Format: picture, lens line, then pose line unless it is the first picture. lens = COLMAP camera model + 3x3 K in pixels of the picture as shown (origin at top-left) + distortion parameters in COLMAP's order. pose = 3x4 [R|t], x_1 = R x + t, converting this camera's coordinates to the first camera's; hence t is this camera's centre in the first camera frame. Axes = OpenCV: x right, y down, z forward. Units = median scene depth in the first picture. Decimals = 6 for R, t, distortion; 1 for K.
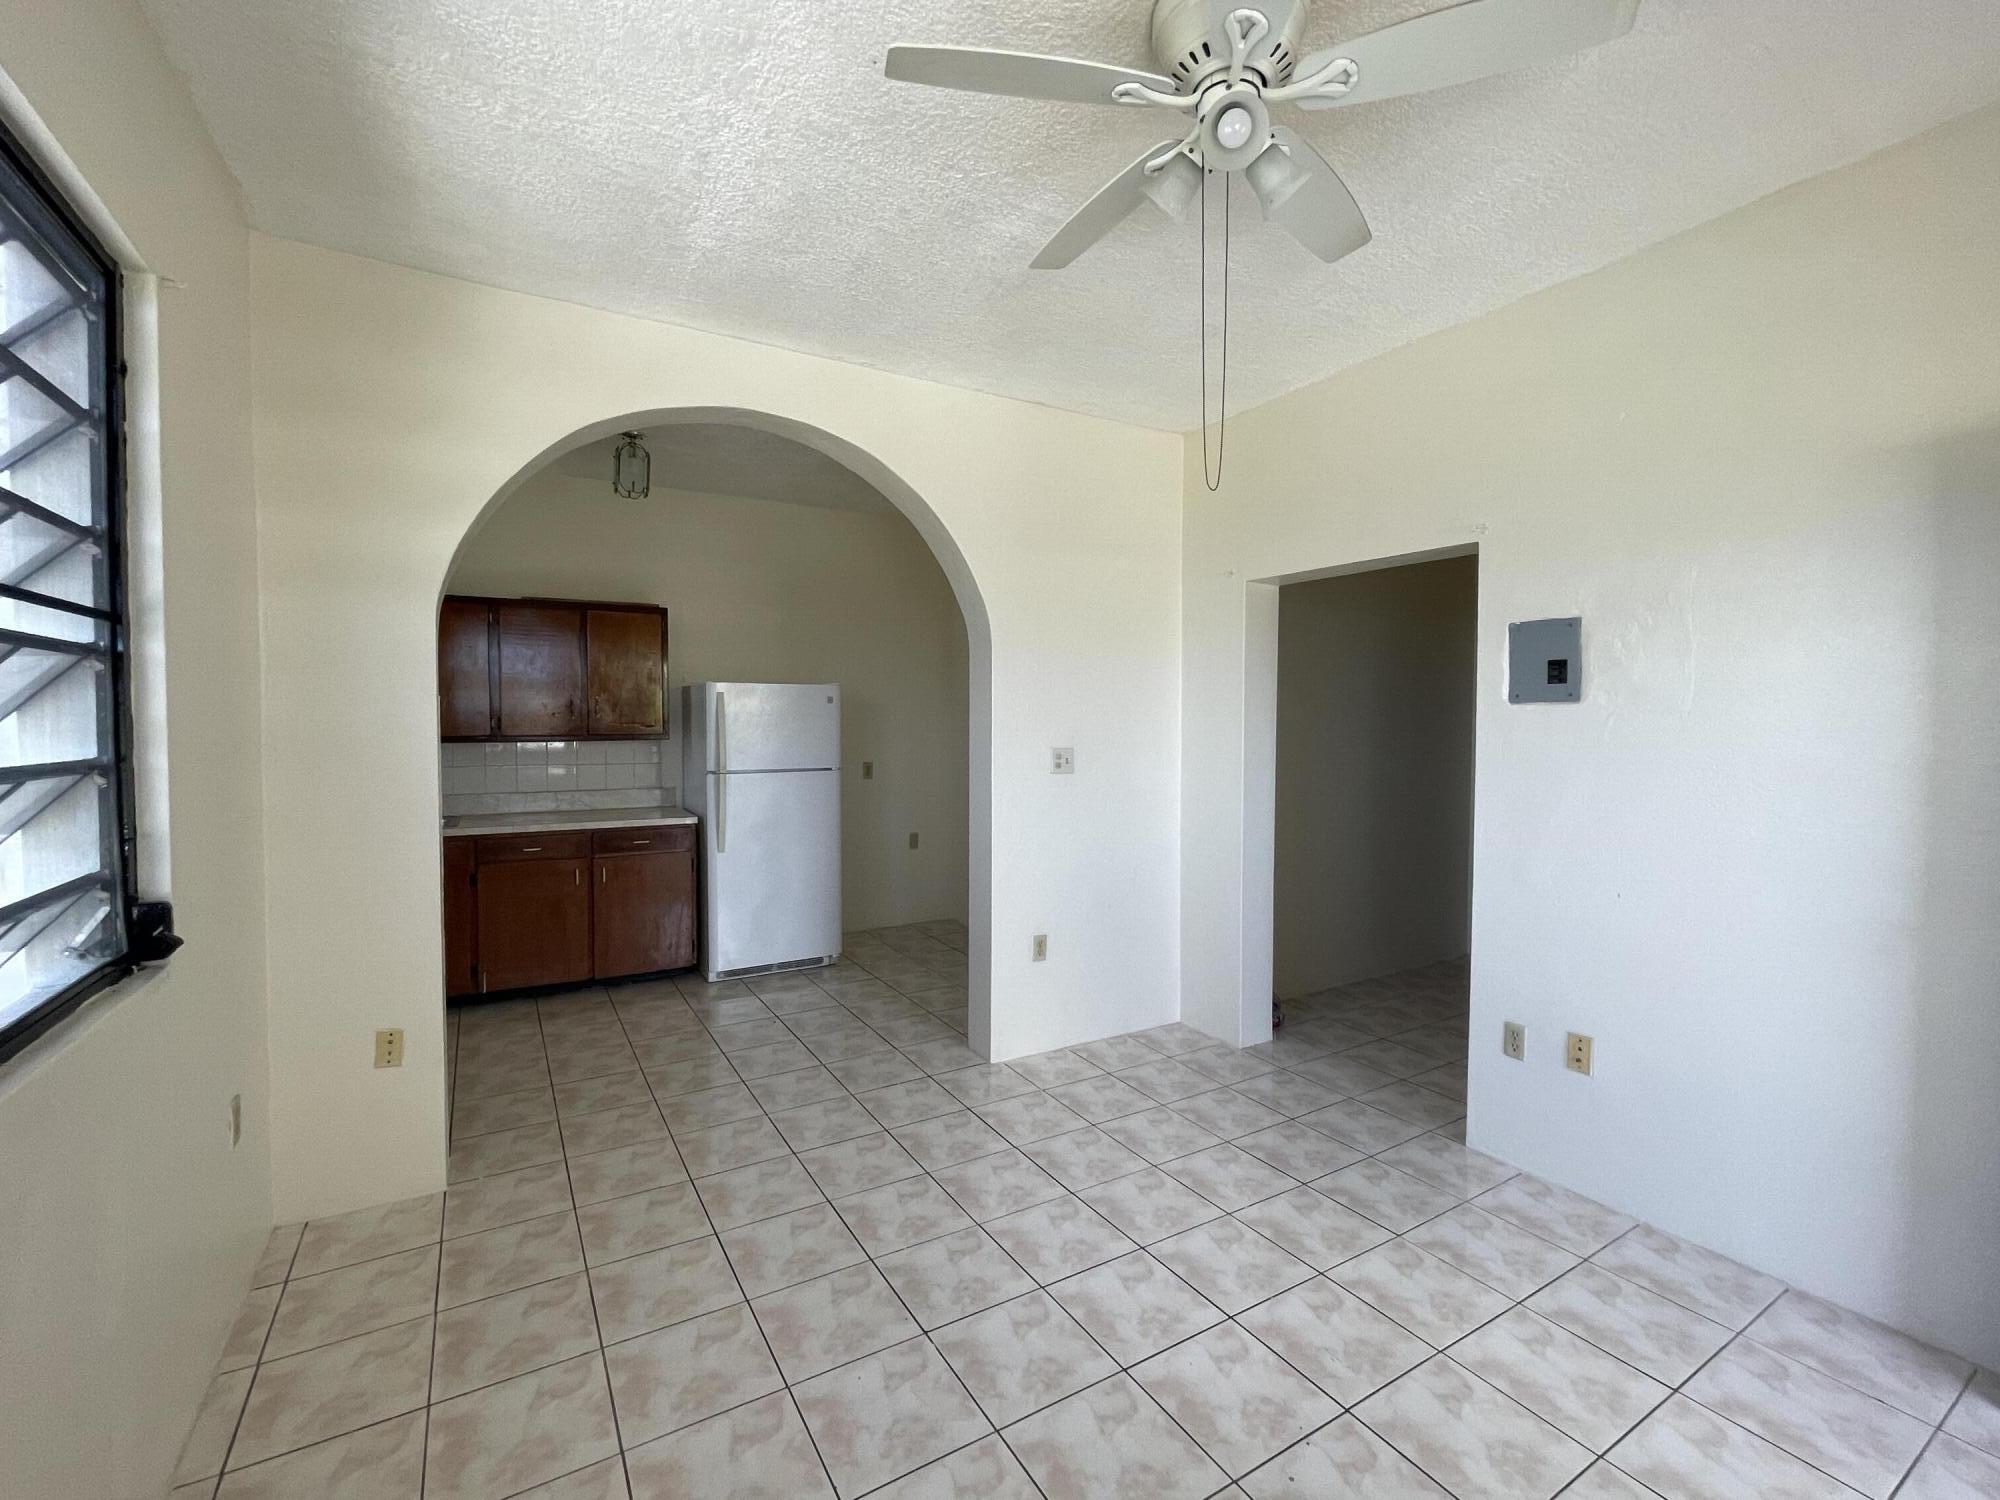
lens RADIAL K [[860.4, 0, 1008.7], [0, 860.4, 739.3], [0, 0, 1]] dist [0.001516, -0.000285]
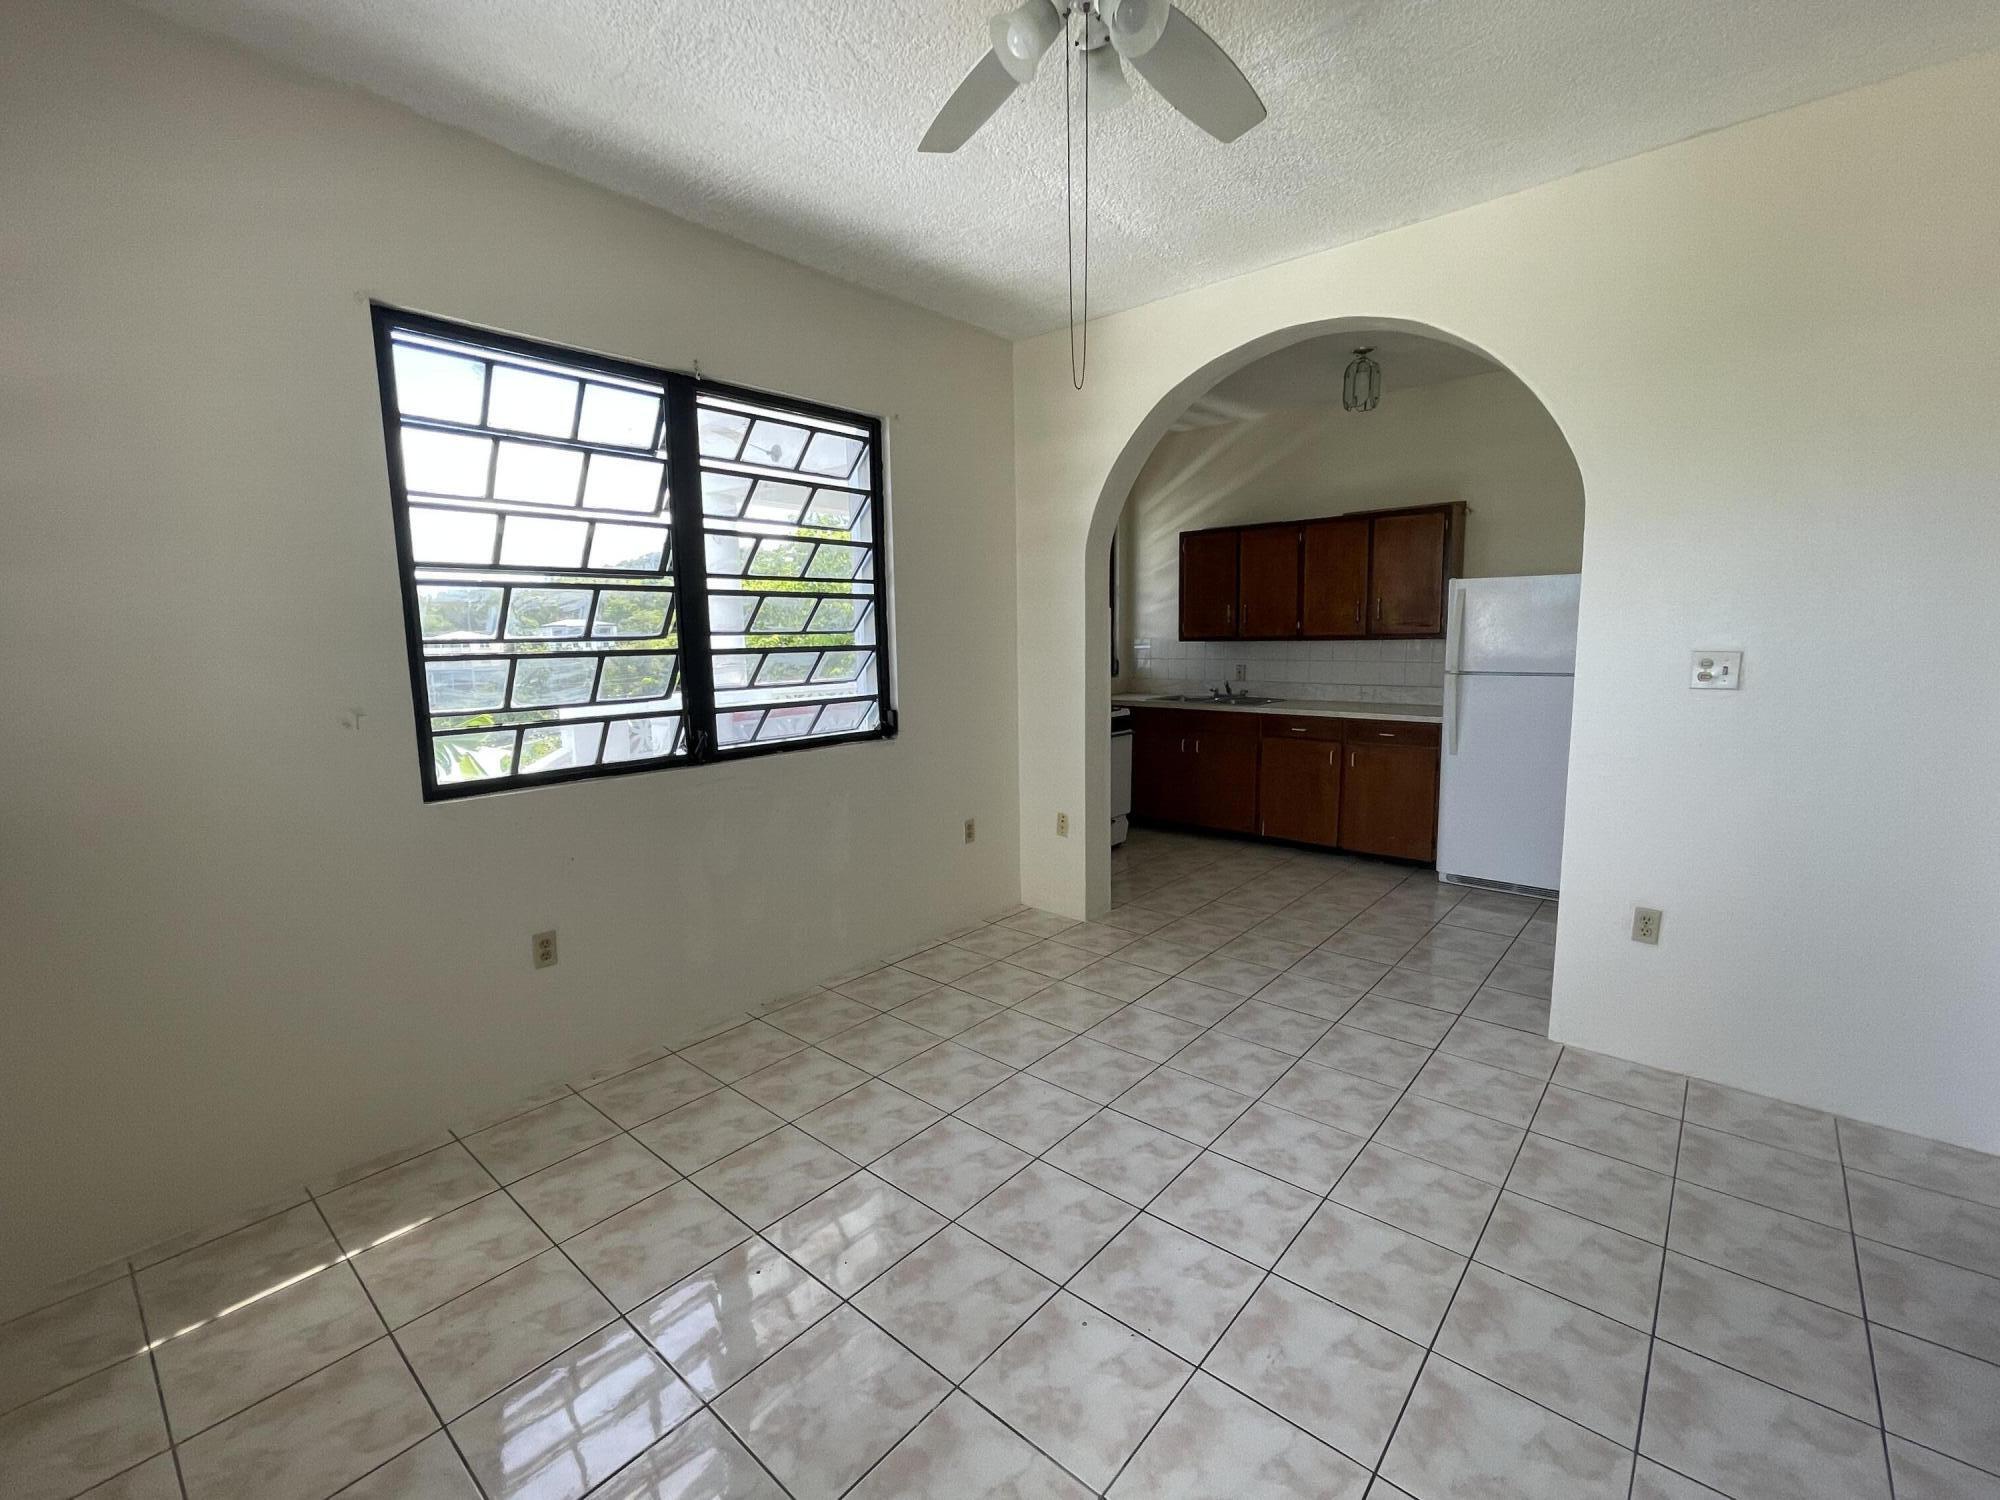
lens RADIAL K [[860.4, 0, 1000.3], [0, 860.4, 737.5], [0, 0, 1]] dist [0.001516, -0.000285]
pose [[0.310543, 0.106232, -0.944605, 0.728854], [-0.002844, 0.993835, 0.110833, 0.007437], [0.950555, -0.031732, 0.308931, 0.350229]]
